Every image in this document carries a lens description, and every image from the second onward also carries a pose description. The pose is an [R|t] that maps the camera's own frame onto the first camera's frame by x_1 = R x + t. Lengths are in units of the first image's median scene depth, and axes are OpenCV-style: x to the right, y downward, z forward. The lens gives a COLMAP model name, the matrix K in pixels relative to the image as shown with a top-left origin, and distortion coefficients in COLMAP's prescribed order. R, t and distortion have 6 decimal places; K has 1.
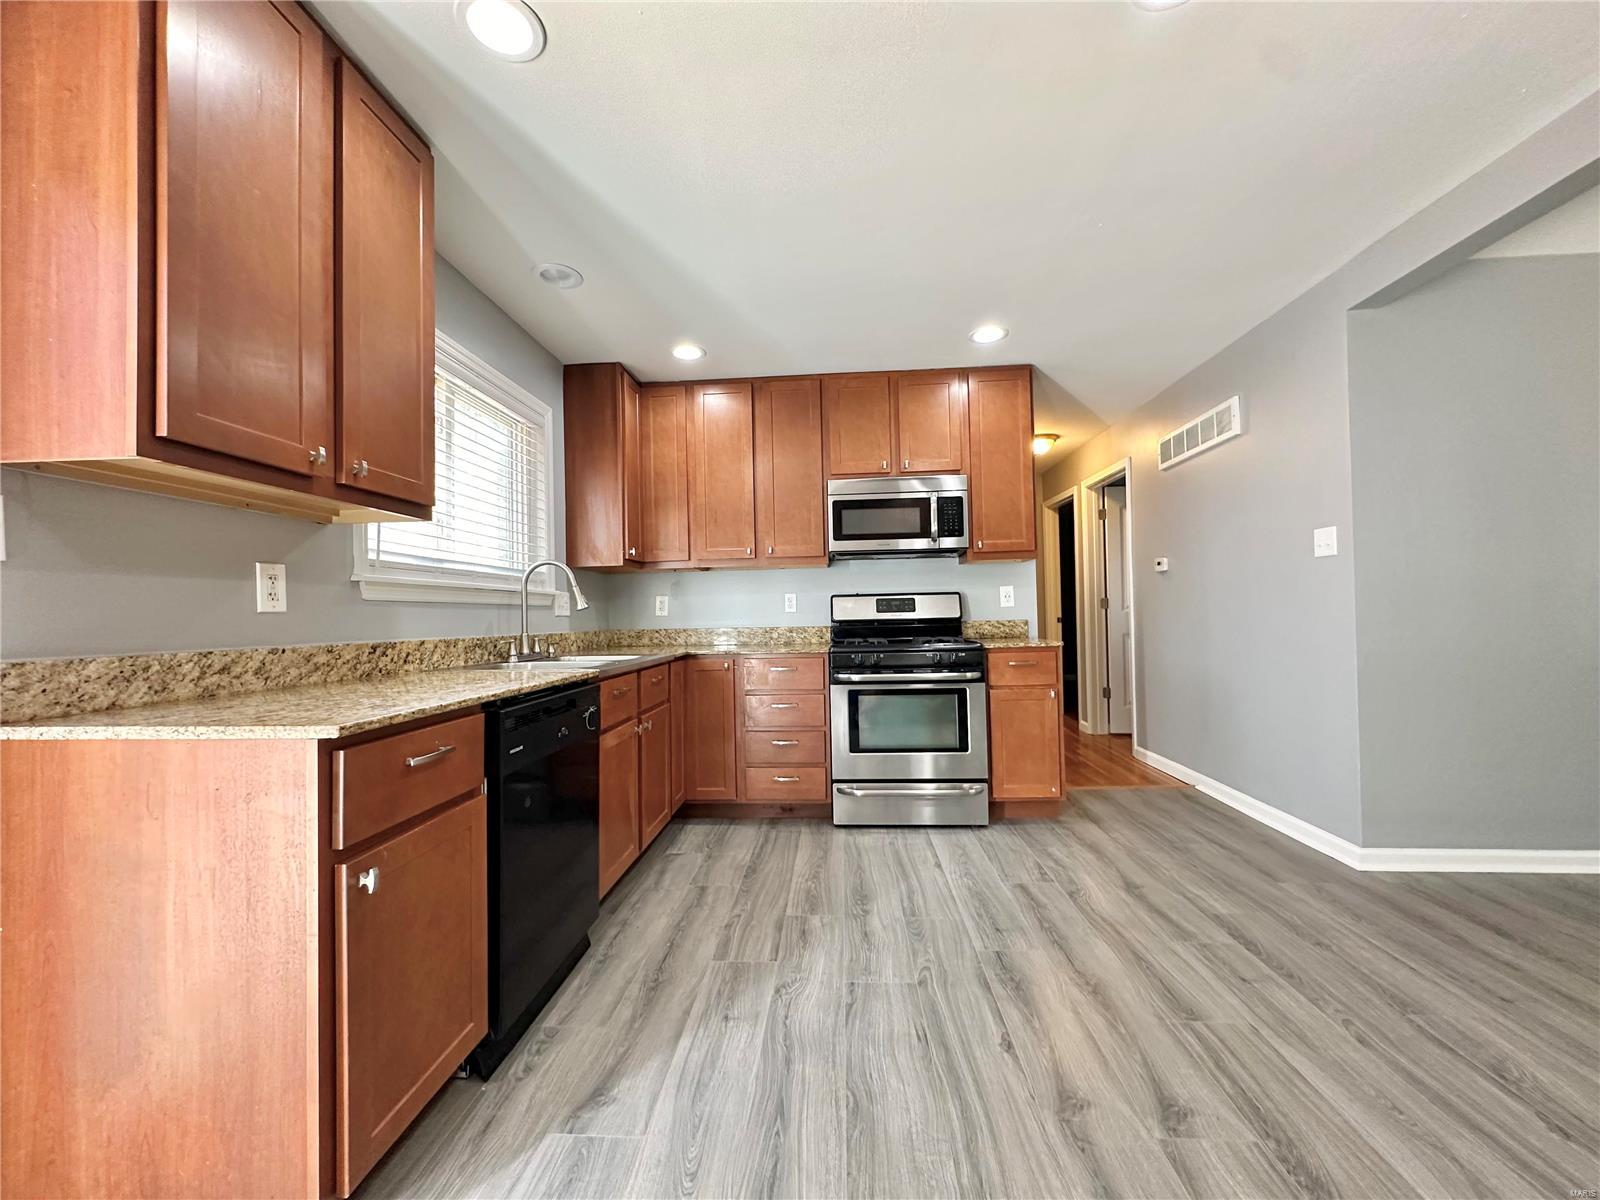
lens RADIAL K [[637.5, 0, 799.0], [0, 637.5, 600.5], [0, 0, 1]] dist [-0.001962, 0.000459]
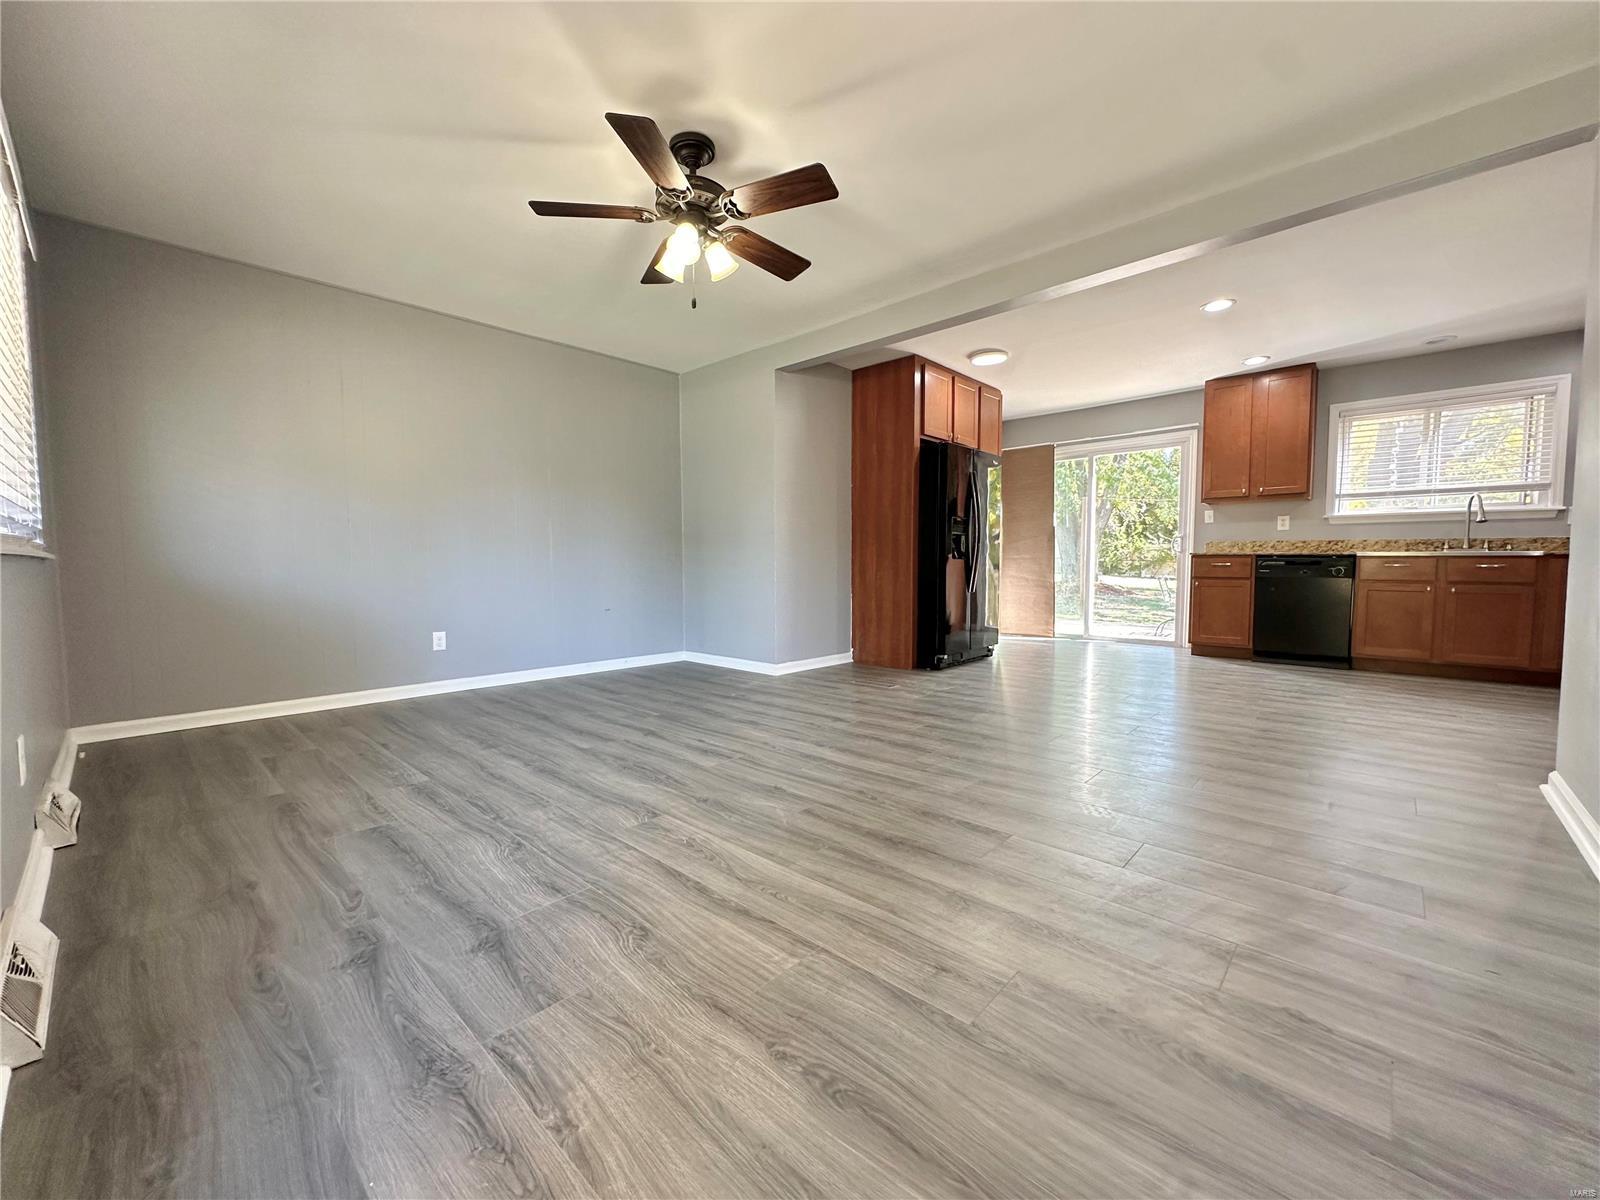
lens RADIAL K [[637.5, 0, 799.0], [0, 637.5, 600.5], [0, 0, 1]] dist [-0.001962, 0.000459]
pose [[-0.629516, 0.070052, -0.773823, 2.232267], [0.032107, 0.997422, 0.064174, 0.059250], [0.776324, 0.015553, -0.630142, 0.733554]]
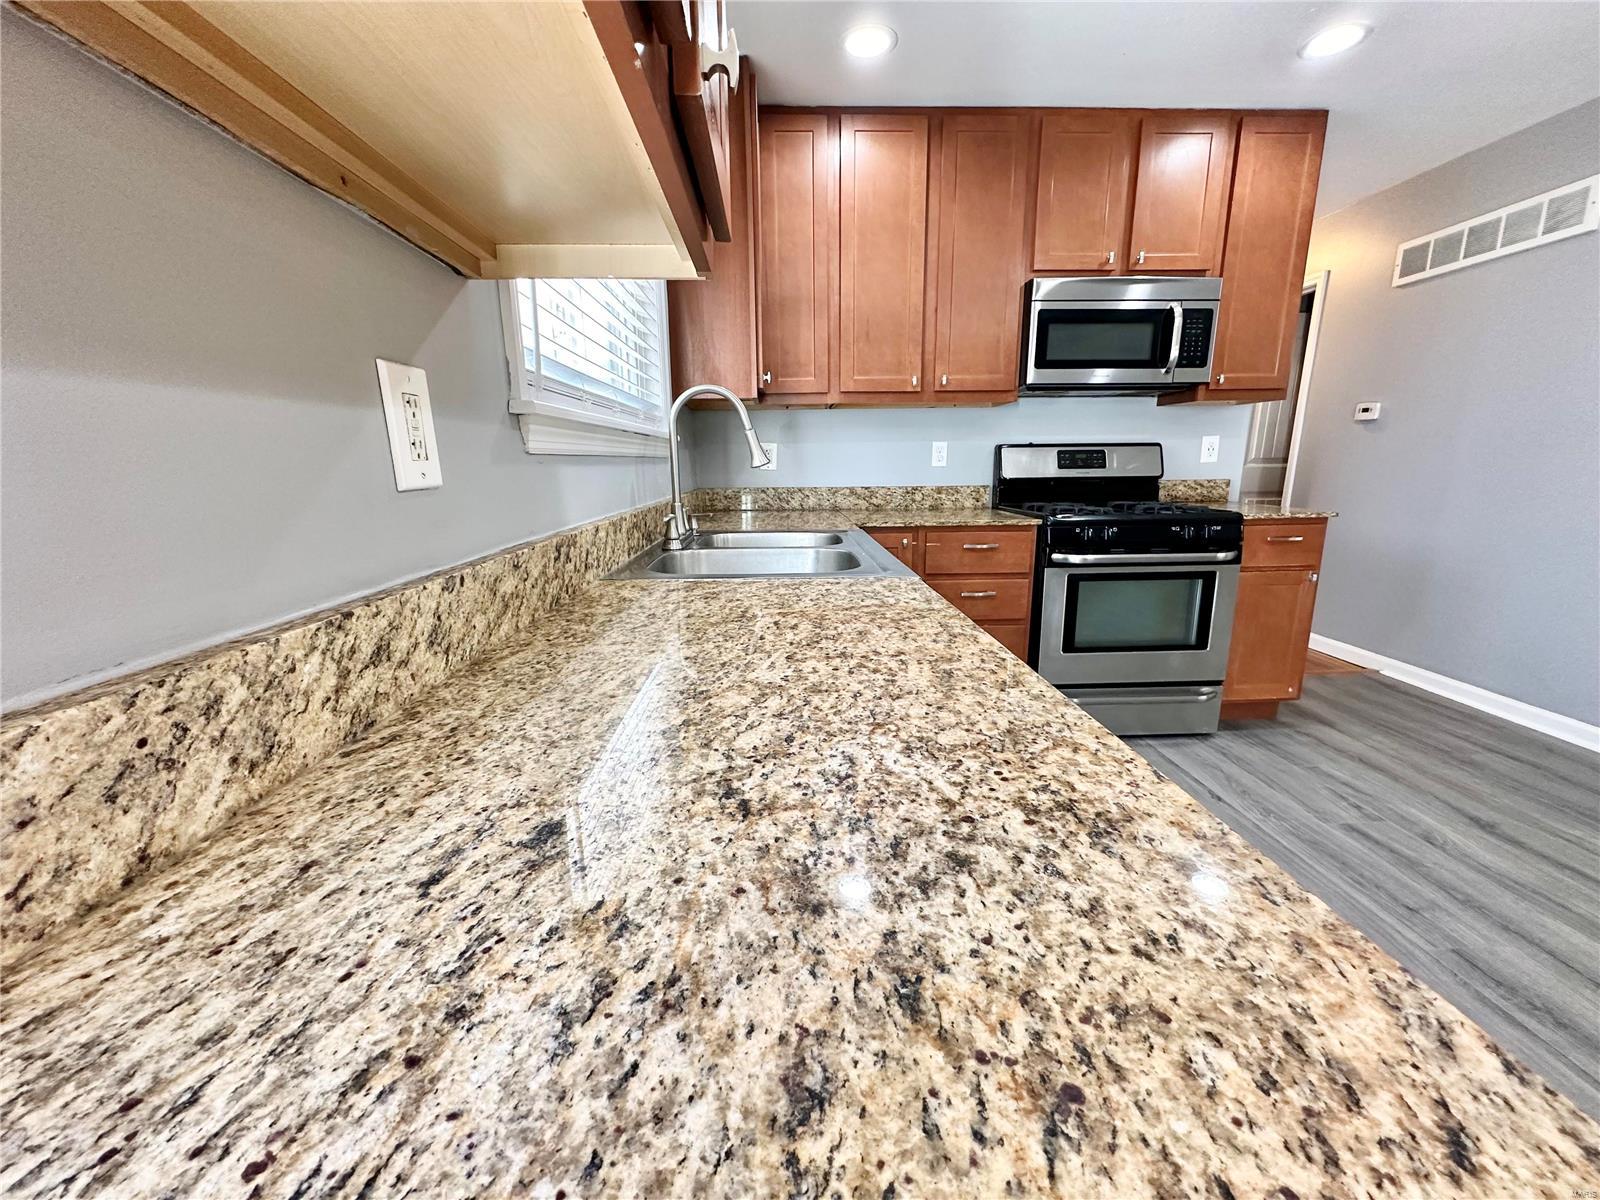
lens RADIAL K [[637.5, 0, 799.0], [0, 637.5, 600.5], [0, 0, 1]] dist [-0.001962, 0.000459]
pose [[0.994663, -0.012197, 0.102456, -0.403124], [-0.012507, 0.971413, 0.237065, -0.007813], [-0.102418, -0.237081, 0.966076, 0.358561]]
